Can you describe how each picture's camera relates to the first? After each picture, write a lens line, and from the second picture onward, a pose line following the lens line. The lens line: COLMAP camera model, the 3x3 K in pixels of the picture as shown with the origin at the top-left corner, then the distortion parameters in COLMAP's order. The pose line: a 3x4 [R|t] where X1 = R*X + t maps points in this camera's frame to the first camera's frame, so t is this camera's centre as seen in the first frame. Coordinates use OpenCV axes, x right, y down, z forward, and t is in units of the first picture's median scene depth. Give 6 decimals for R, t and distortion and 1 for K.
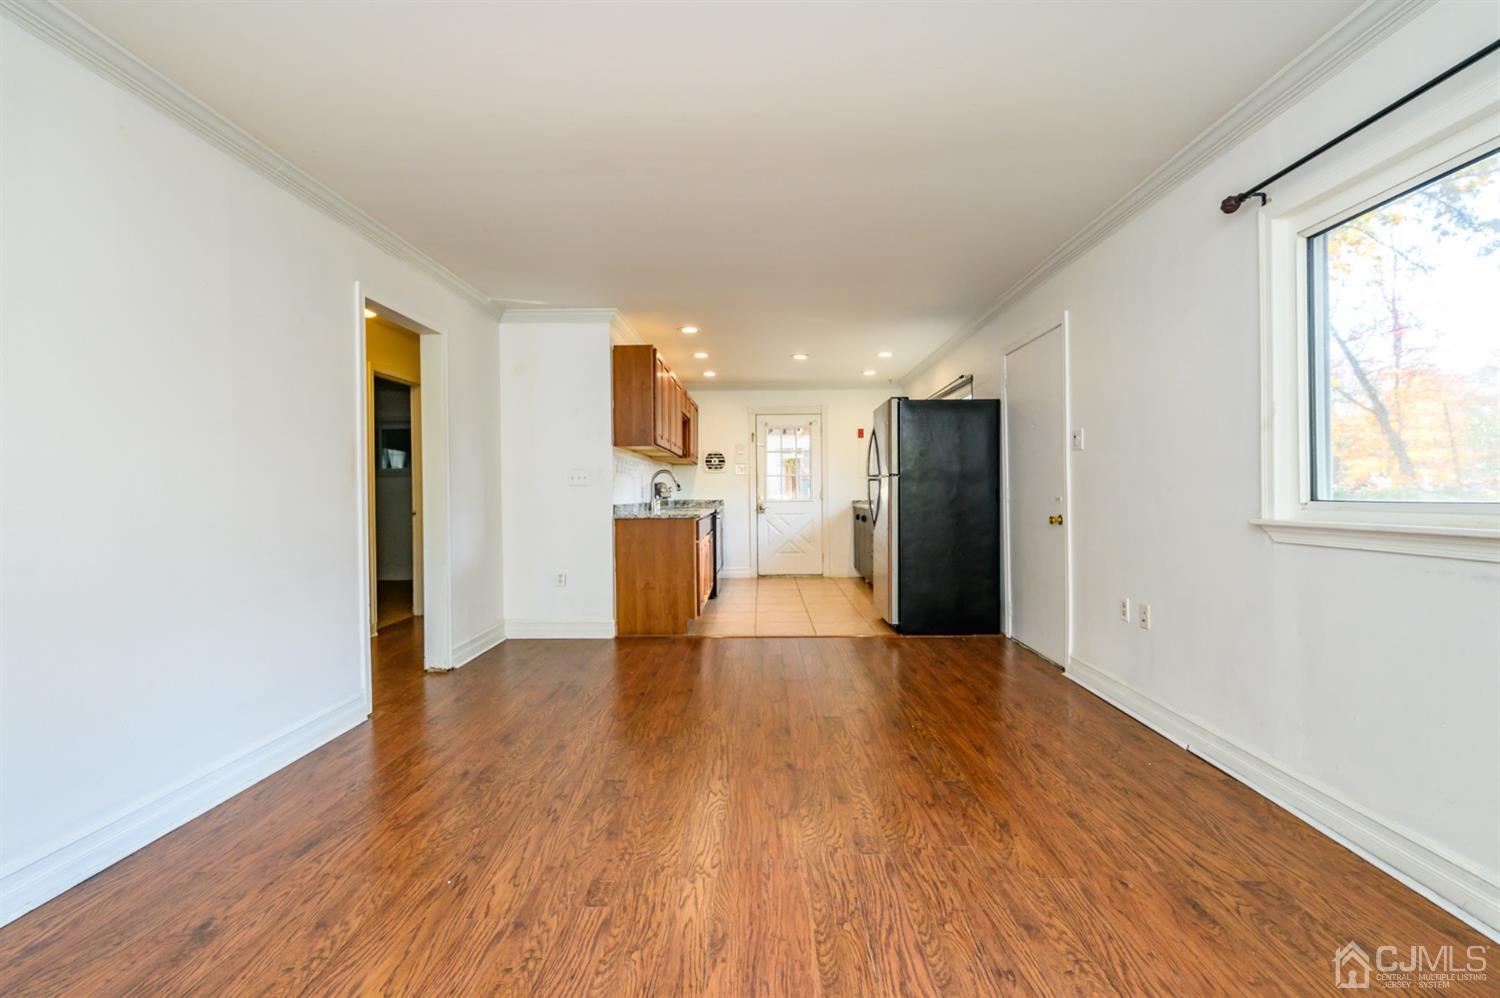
lens RADIAL K [[663.4, 0, 749.3], [0, 663.4, 498.2], [0, 0, 1]] dist [-0.001071, 0.000186]
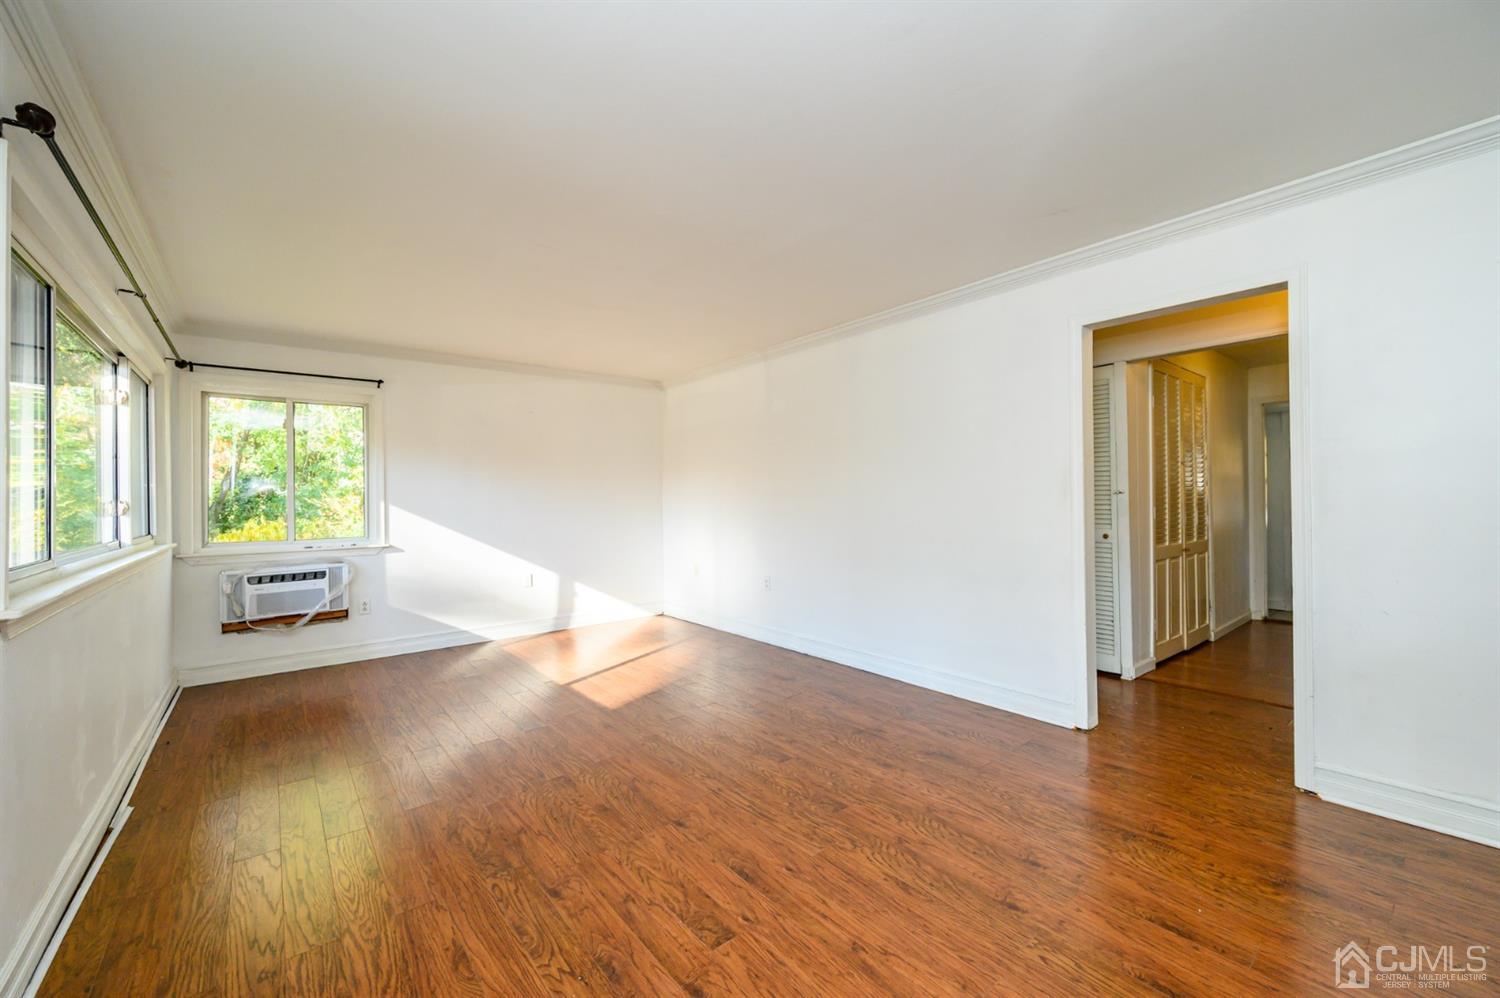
lens RADIAL K [[589.2, 0, 741.0], [0, 589.2, 488.2], [0, 0, 1]] dist [0.000641, -0.000683]
pose [[-0.764988, 0.008145, -0.643993, 0.285776], [0.014090, 0.999892, -0.004091, -0.036161], [0.643890, -0.012203, -0.765020, 0.919484]]
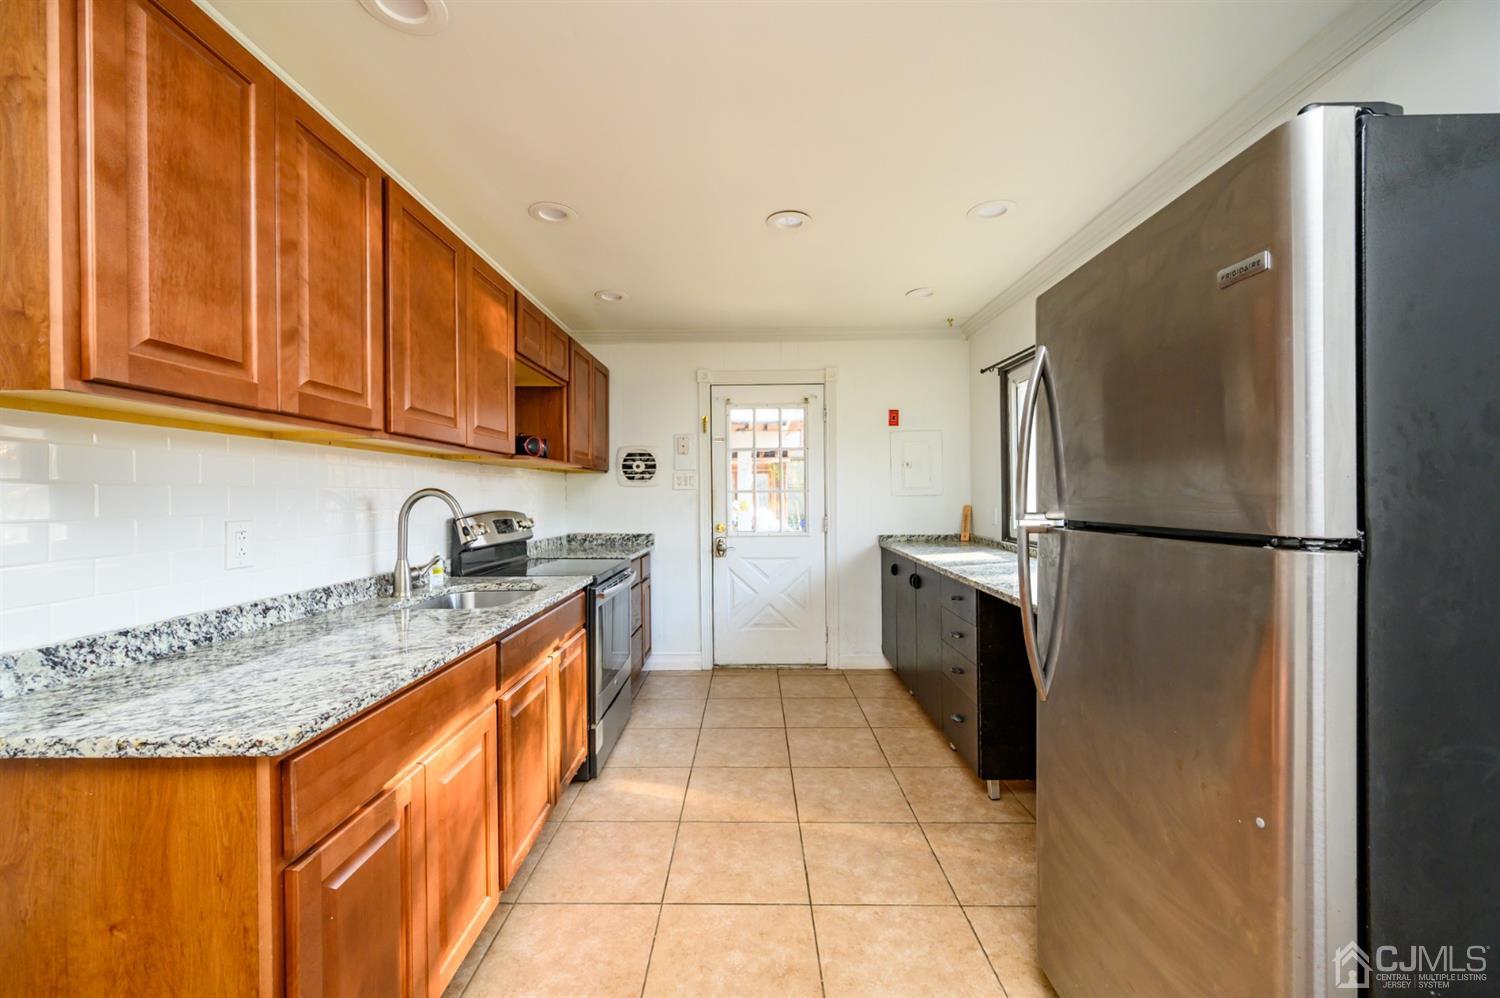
lens RADIAL K [[589.2, 0, 741.0], [0, 589.2, 495.8], [0, 0, 1]] dist [0.000641, -0.000683]
pose [[0.999998, 0.001742, 0.000224, 0.063035], [-0.001741, 0.999984, -0.005464, -0.047681], [-0.000234, 0.005463, 0.999985, 0.854294]]
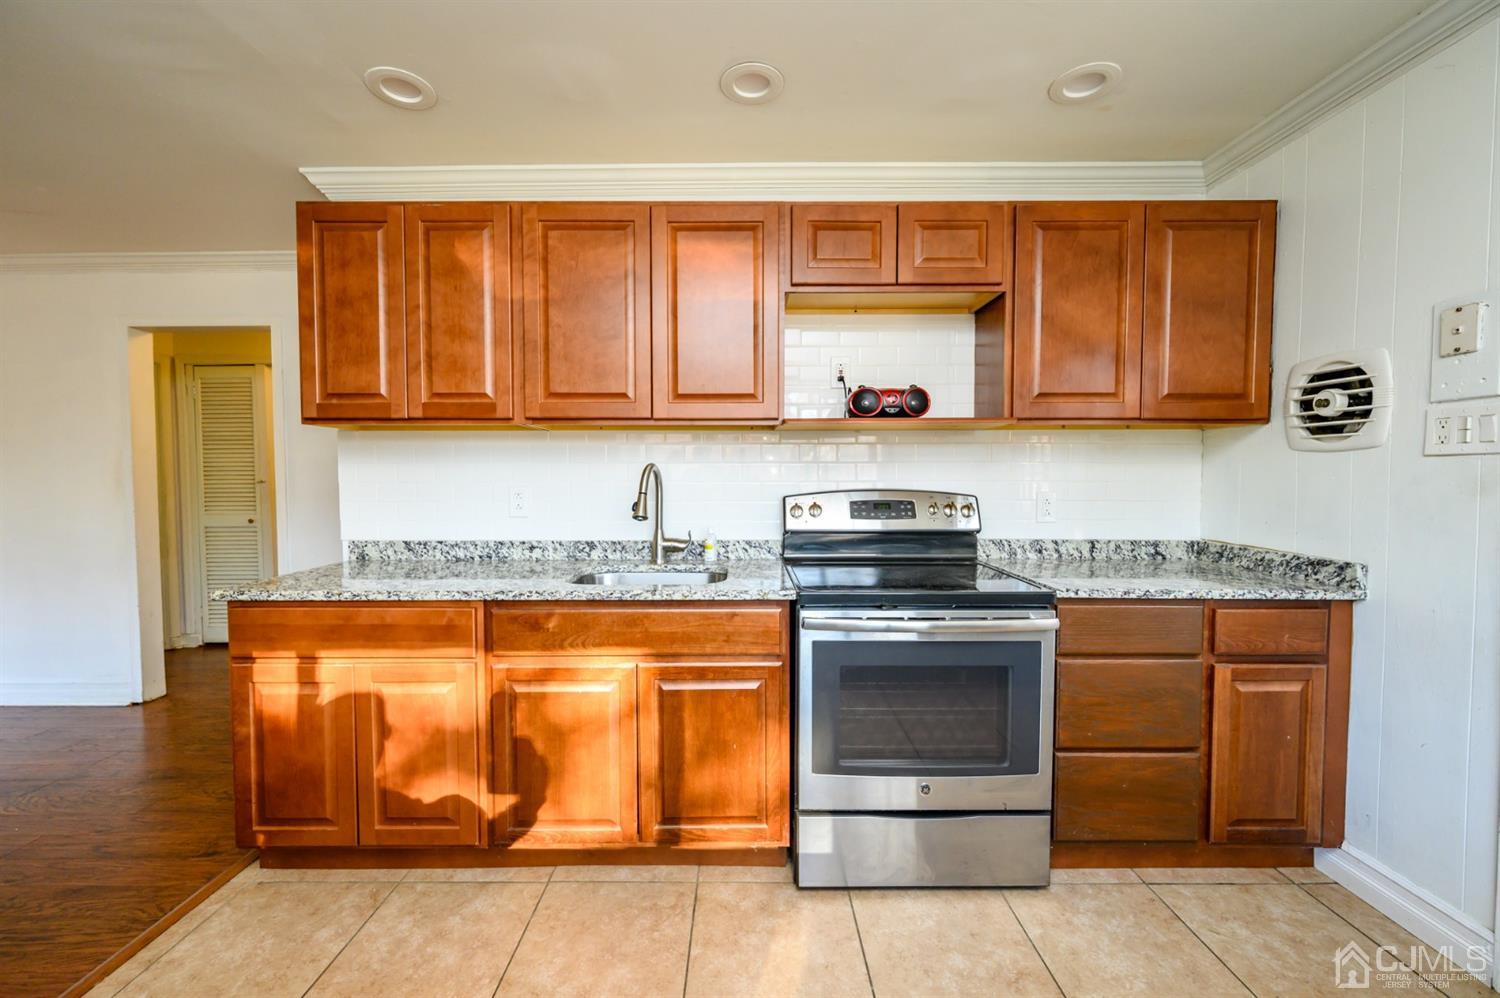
lens RADIAL K [[589.2, 0, 741.2], [0, 589.2, 495.4], [0, 0, 1]] dist [0.000641, -0.000683]
pose [[0.014449, 0.050131, -0.998638, 0.283781], [-0.005533, 0.998731, 0.050055, -0.053435], [0.999880, 0.004802, 0.014708, 1.351255]]
